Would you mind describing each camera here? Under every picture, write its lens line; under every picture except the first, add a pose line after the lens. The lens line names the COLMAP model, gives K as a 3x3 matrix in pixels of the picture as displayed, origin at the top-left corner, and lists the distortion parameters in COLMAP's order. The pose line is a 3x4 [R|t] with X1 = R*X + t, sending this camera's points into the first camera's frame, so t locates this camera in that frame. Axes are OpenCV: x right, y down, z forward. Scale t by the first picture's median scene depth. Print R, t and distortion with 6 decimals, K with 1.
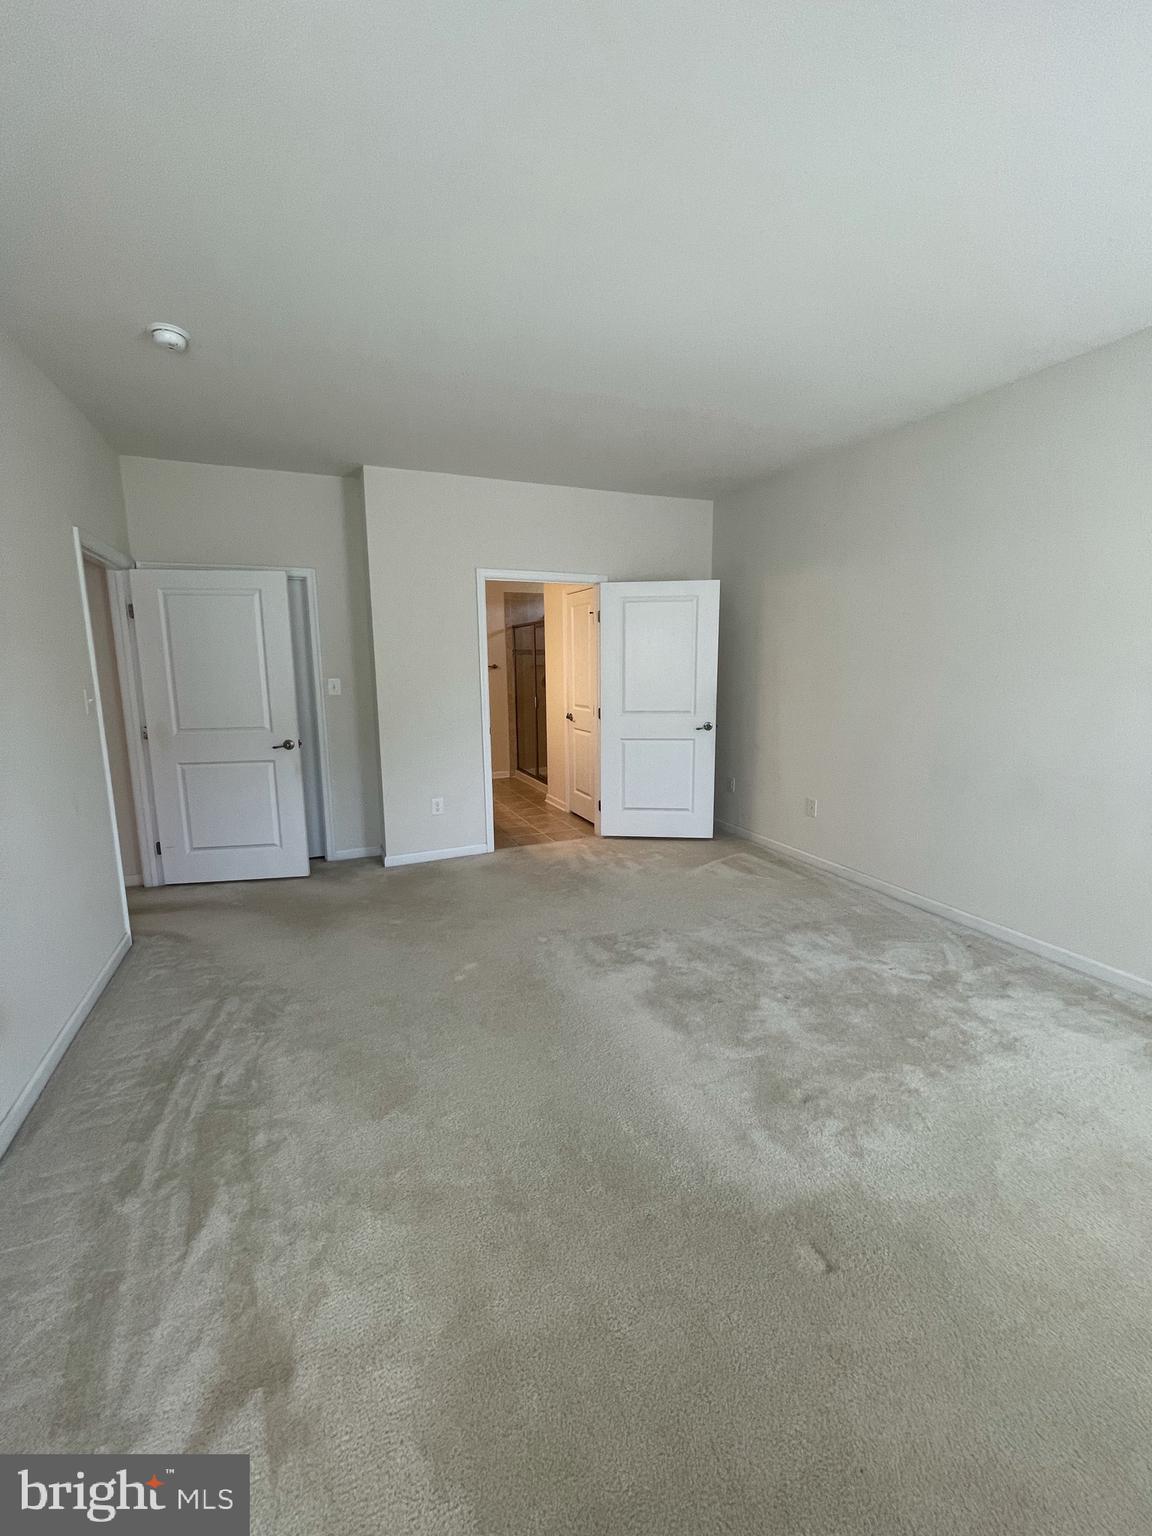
lens RADIAL K [[621.0, 0, 576.2], [0, 621.0, 767.0], [0, 0, 1]] dist [0.002103, -0.003280]
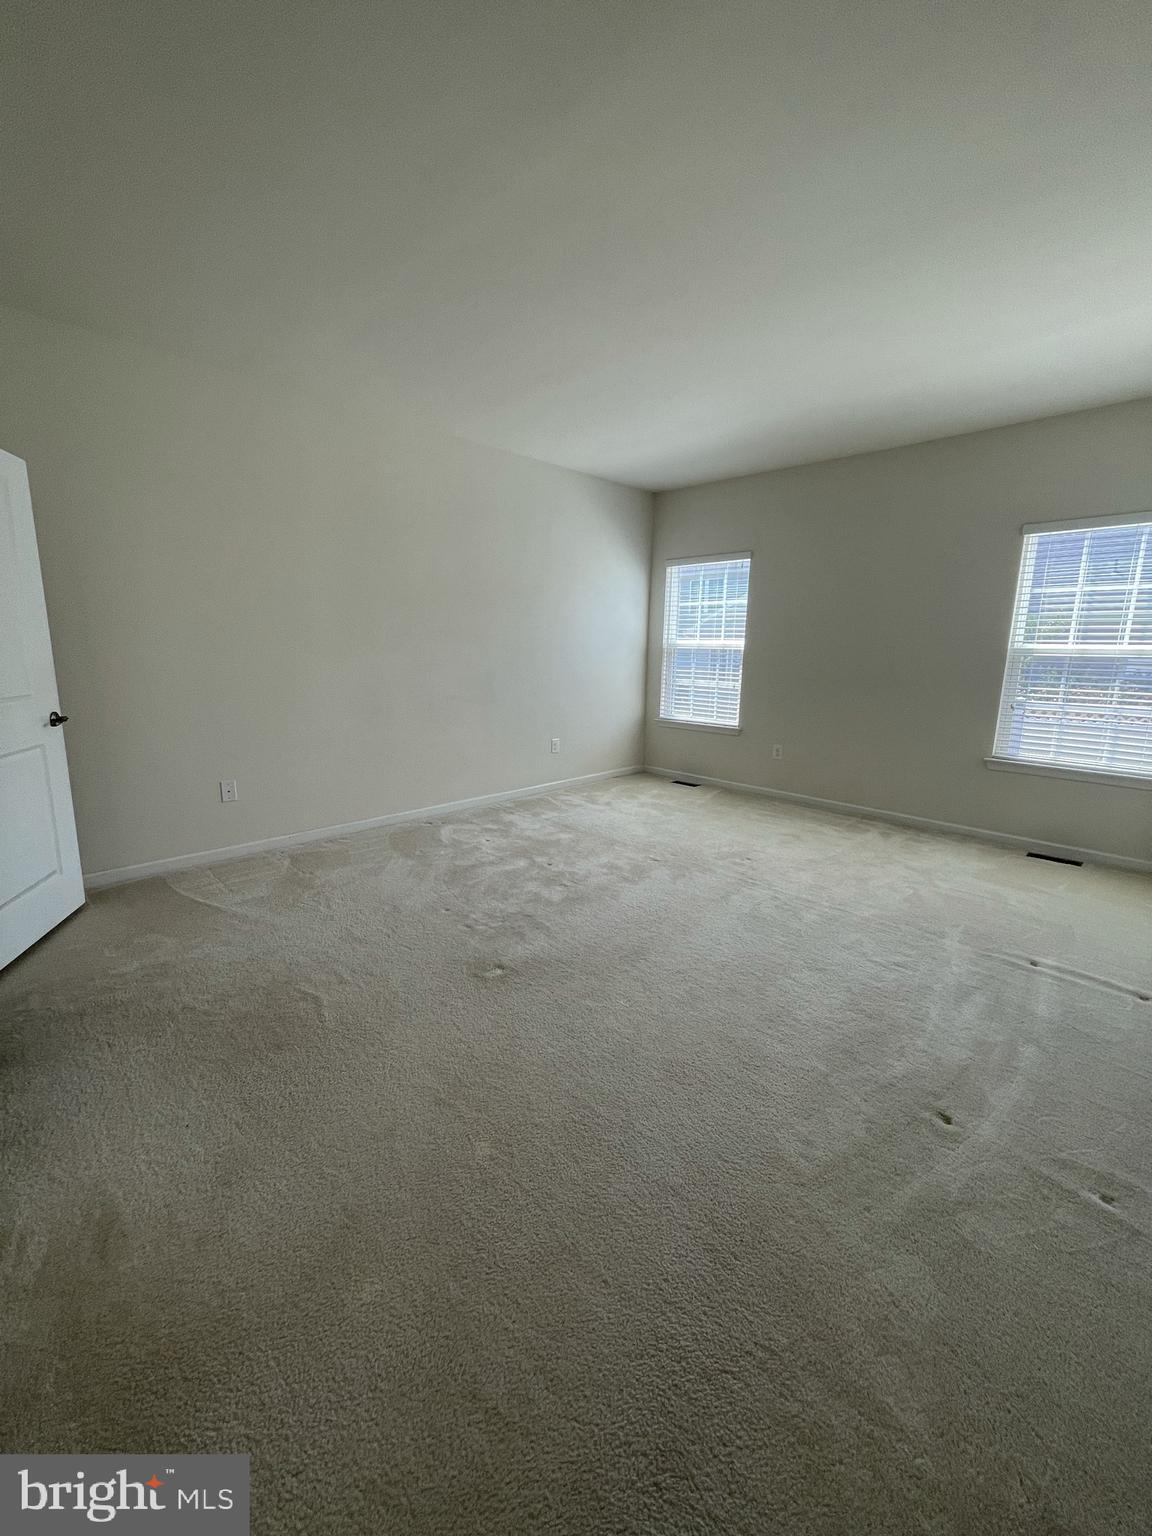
lens RADIAL K [[621.0, 0, 574.6], [0, 621.0, 767.6], [0, 0, 1]] dist [0.002103, -0.003280]
pose [[-0.396047, -0.170066, 0.902344, -0.881711], [0.133216, 0.961660, 0.239715, -0.169433], [-0.908516, 0.215144, -0.358207, 1.313398]]
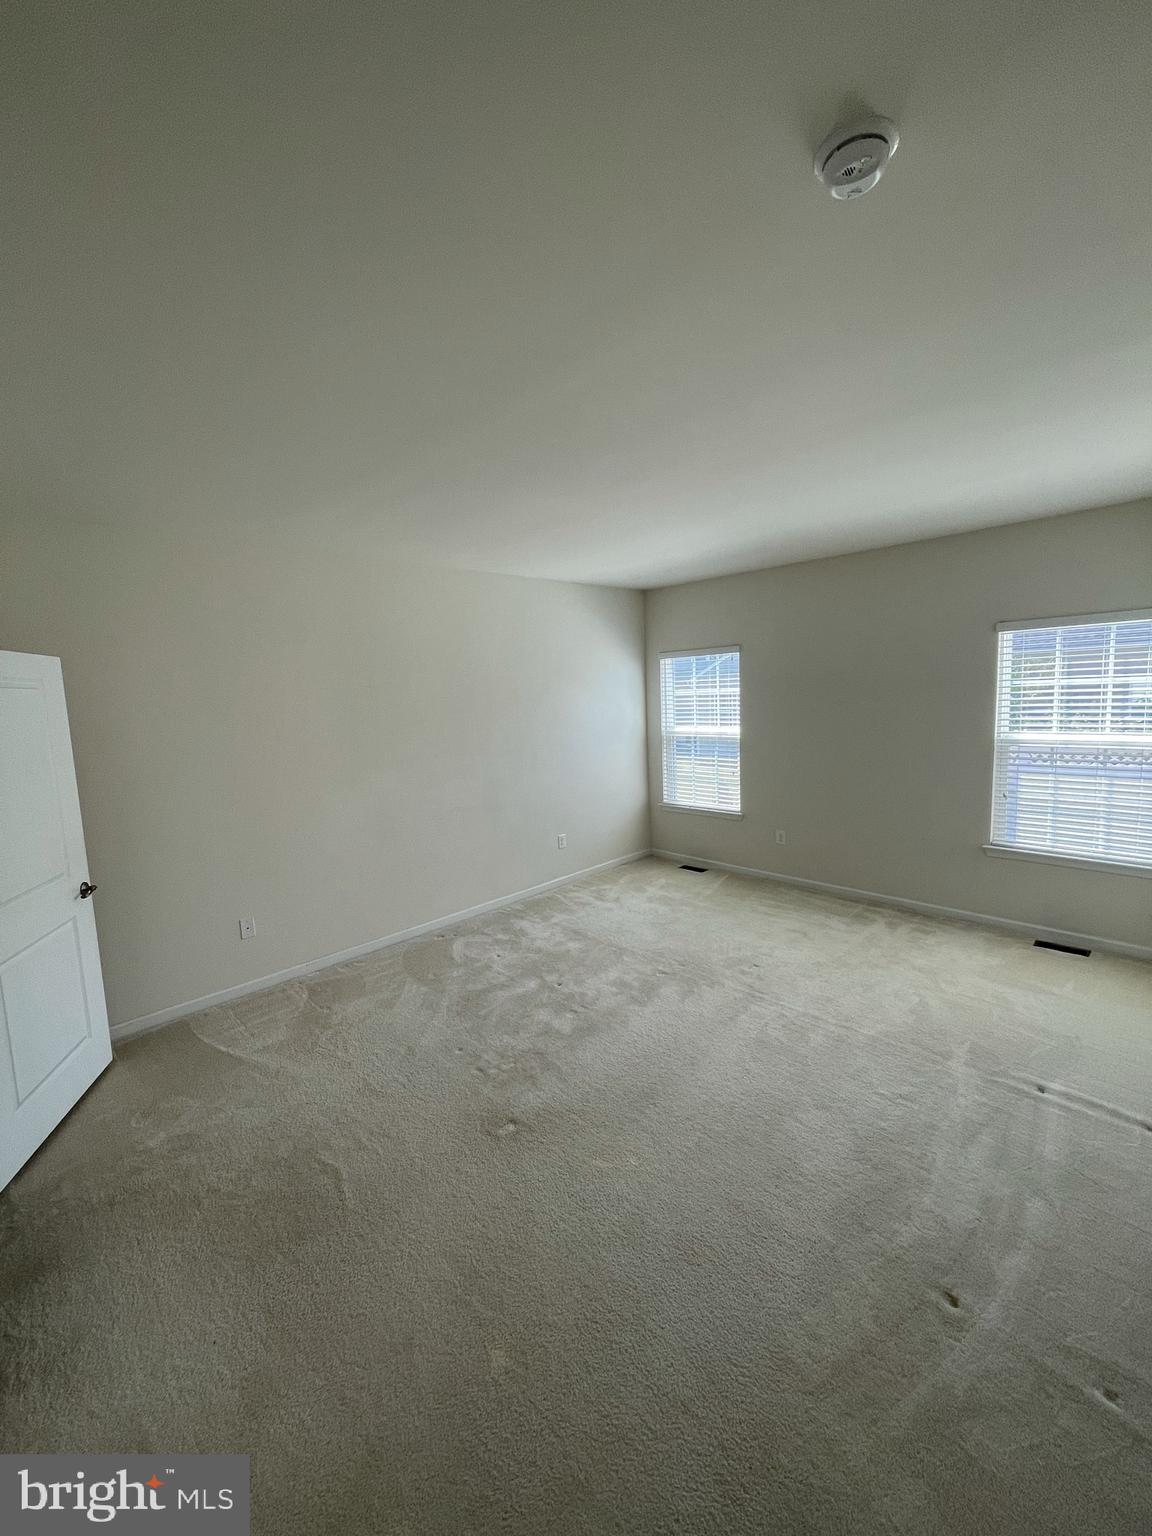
lens RADIAL K [[621.0, 0, 575.2], [0, 621.0, 761.9], [0, 0, 1]] dist [0.002103, -0.003280]
pose [[-0.384362, -0.081821, 0.919549, -0.916870], [0.191249, 0.967399, 0.166019, -0.346953], [-0.903155, 0.239674, -0.356184, 1.266454]]
